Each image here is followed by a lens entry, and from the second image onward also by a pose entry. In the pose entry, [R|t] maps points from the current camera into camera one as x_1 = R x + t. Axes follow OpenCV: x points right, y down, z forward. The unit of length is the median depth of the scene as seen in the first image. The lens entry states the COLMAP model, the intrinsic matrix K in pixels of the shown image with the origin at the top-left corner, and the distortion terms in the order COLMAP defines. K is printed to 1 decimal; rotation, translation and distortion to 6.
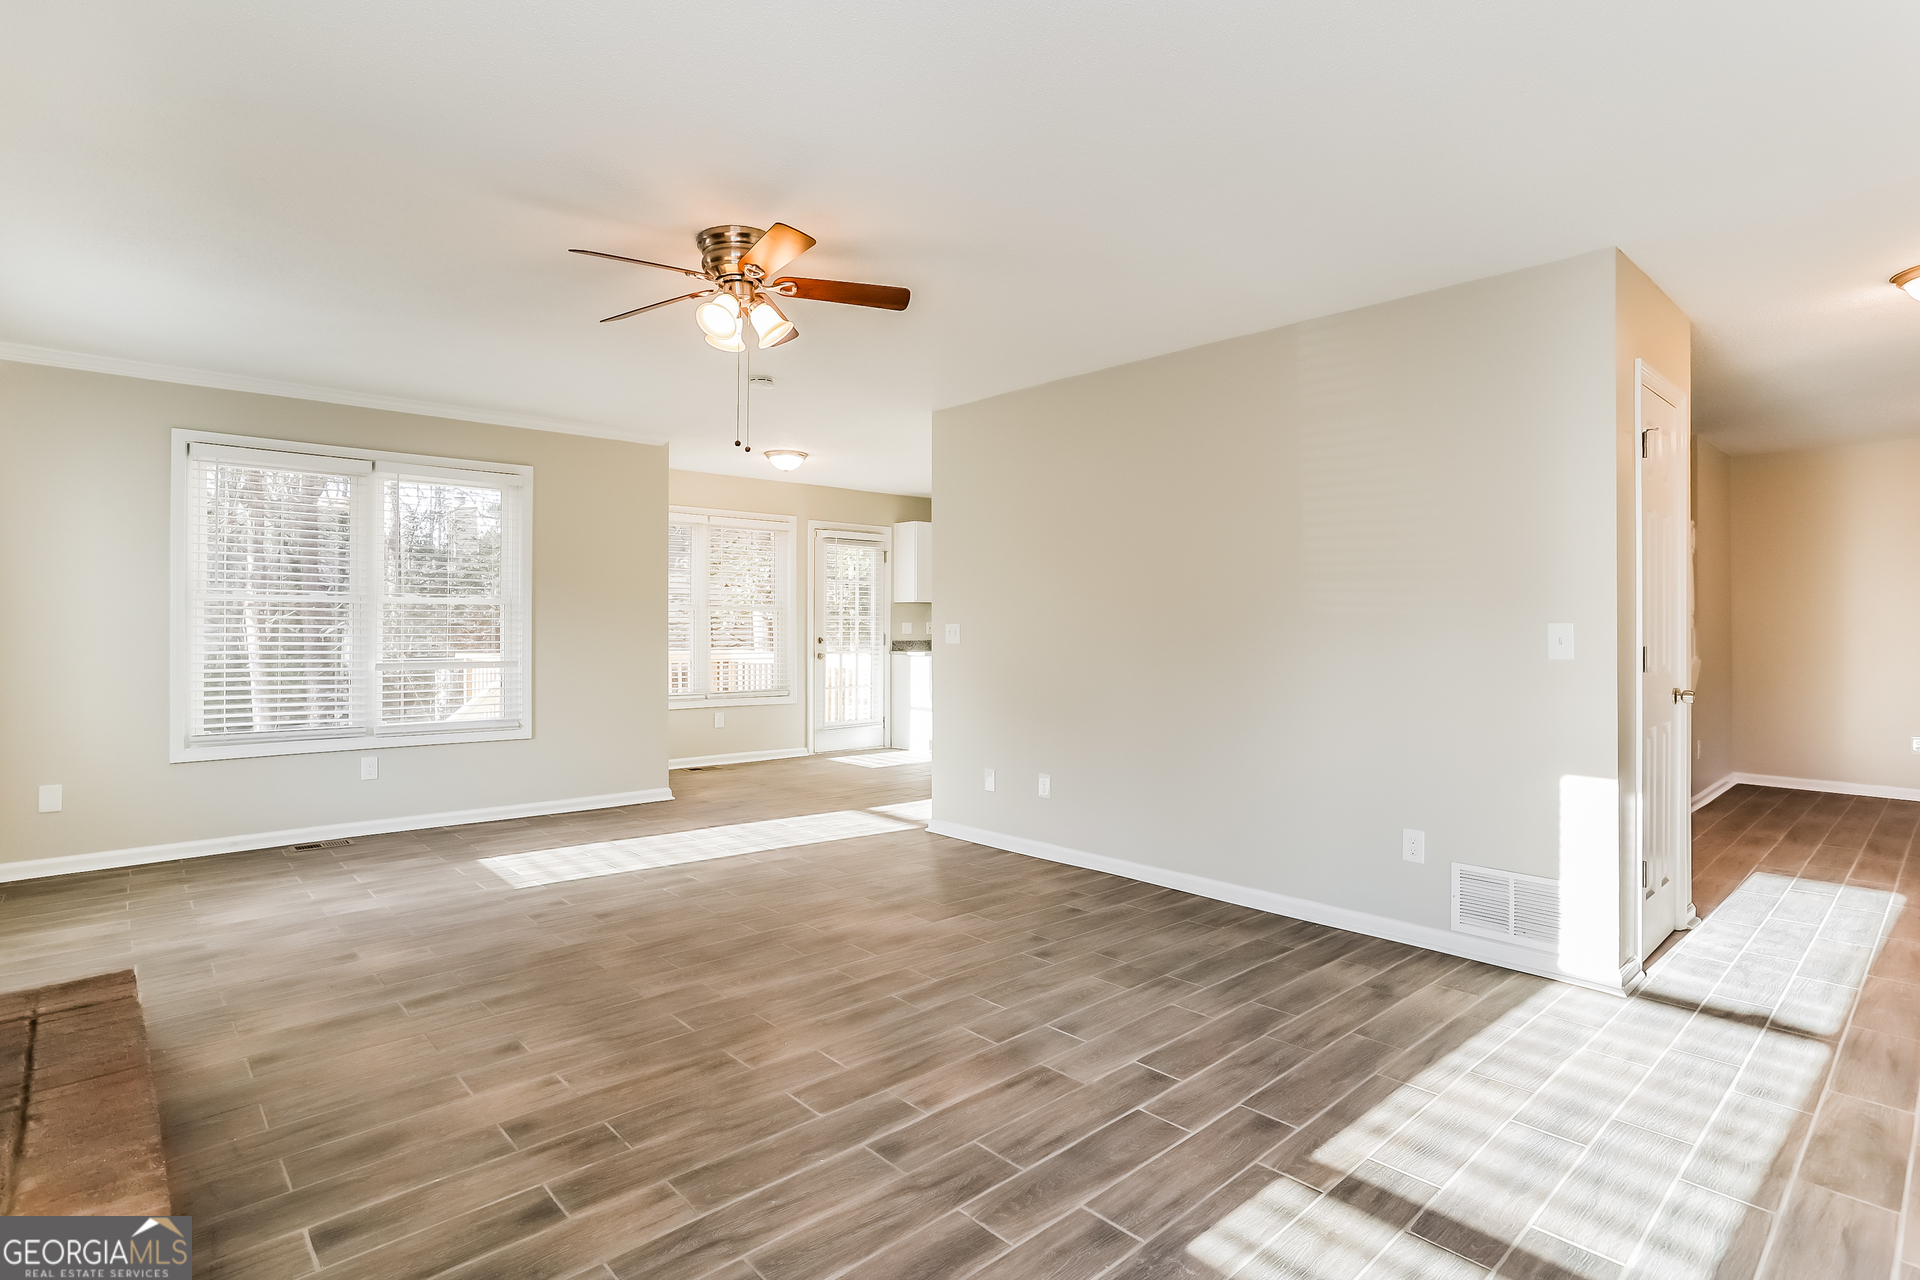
lens RADIAL K [[929.5, 0, 963.7], [0, 929.5, 633.7], [0, 0, 1]] dist [-0.000586, 0.000436]
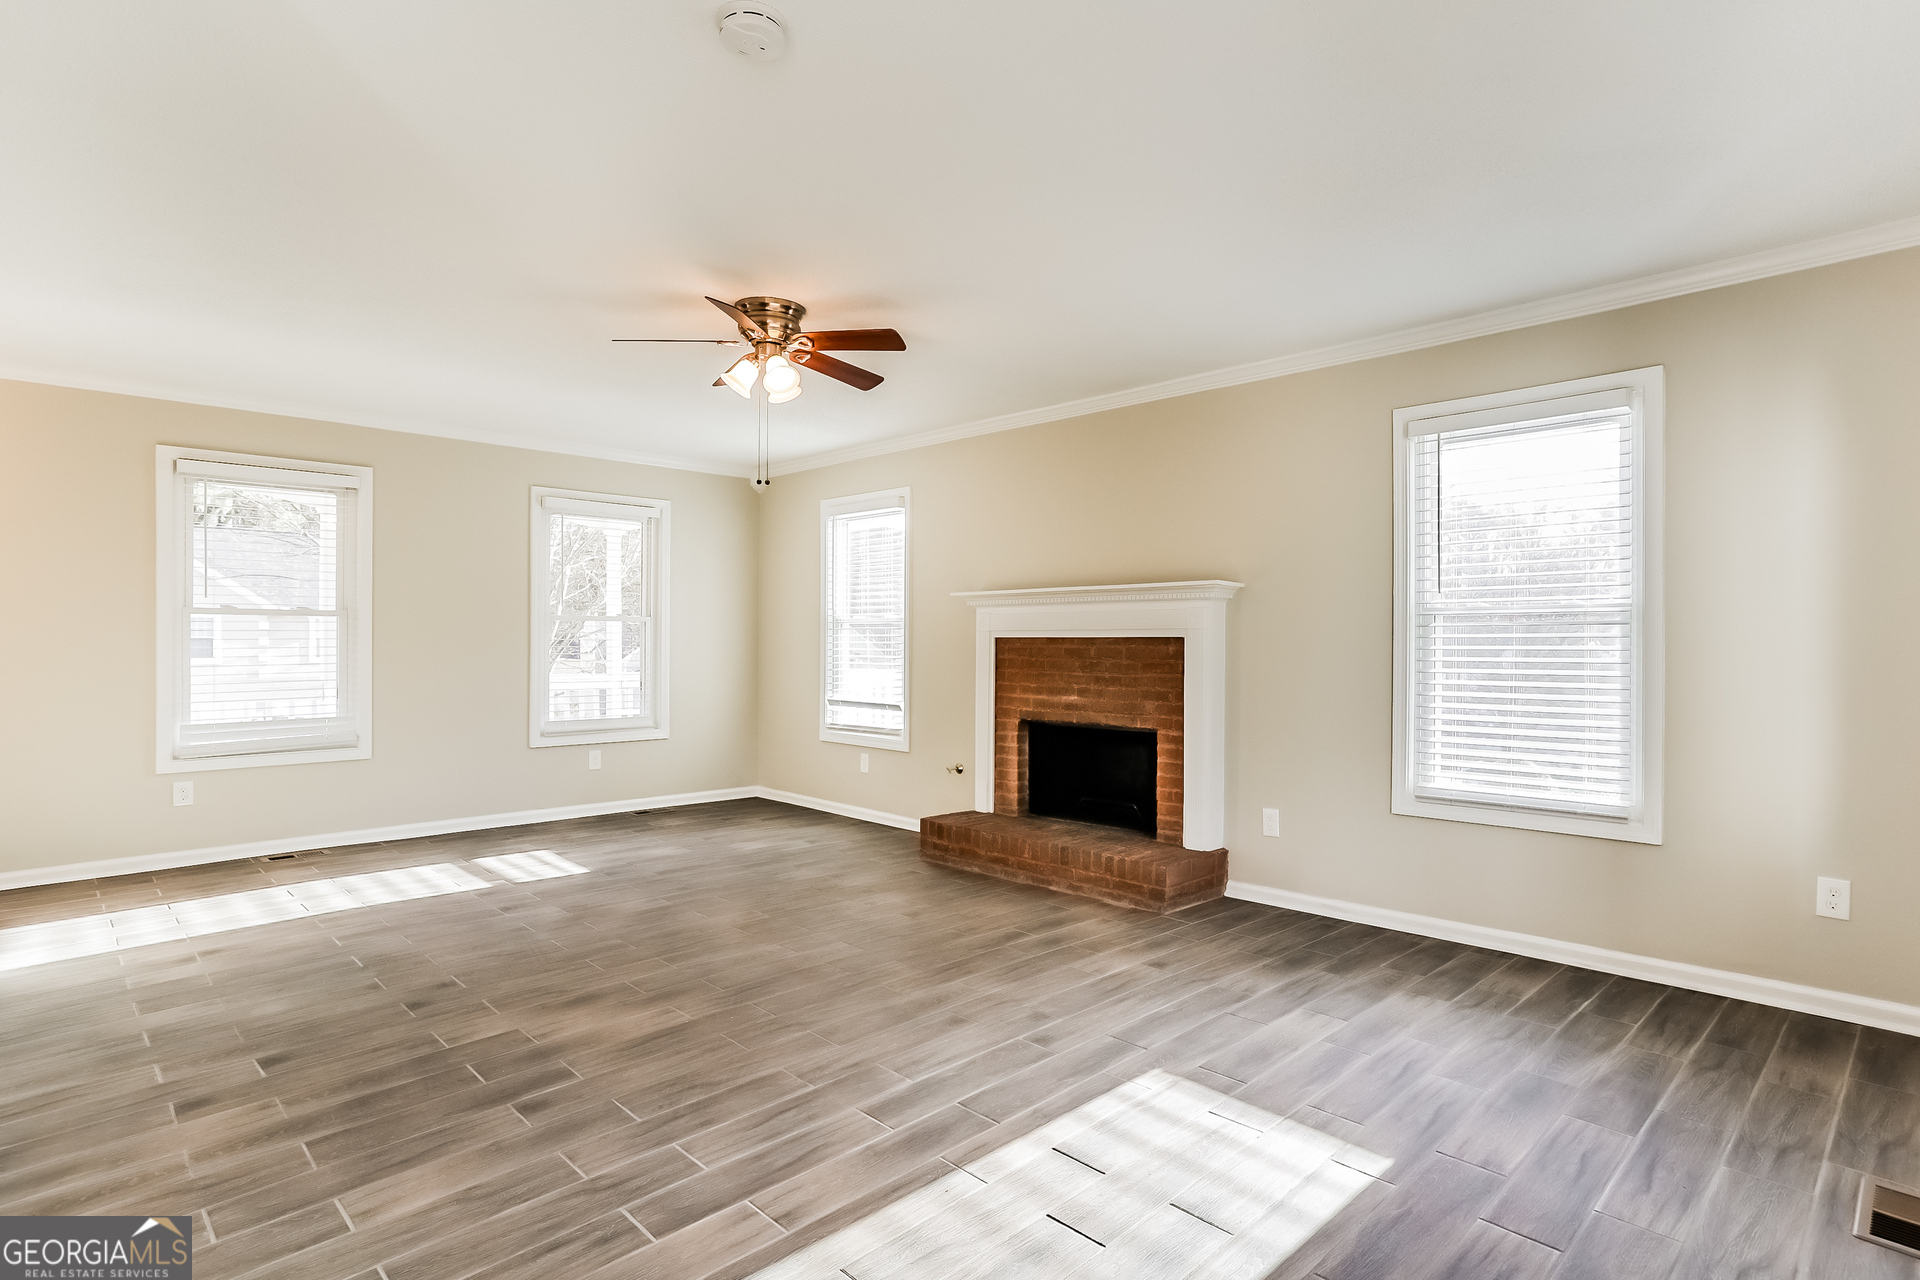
lens RADIAL K [[929.5, 0, 963.7], [0, 929.5, 633.7], [0, 0, 1]] dist [-0.000586, 0.000436]
pose [[-0.999912, -0.003147, -0.012852, -0.449778], [-0.003191, 0.999989, 0.003467, -0.016050], [0.012841, 0.003508, -0.999911, 2.059583]]
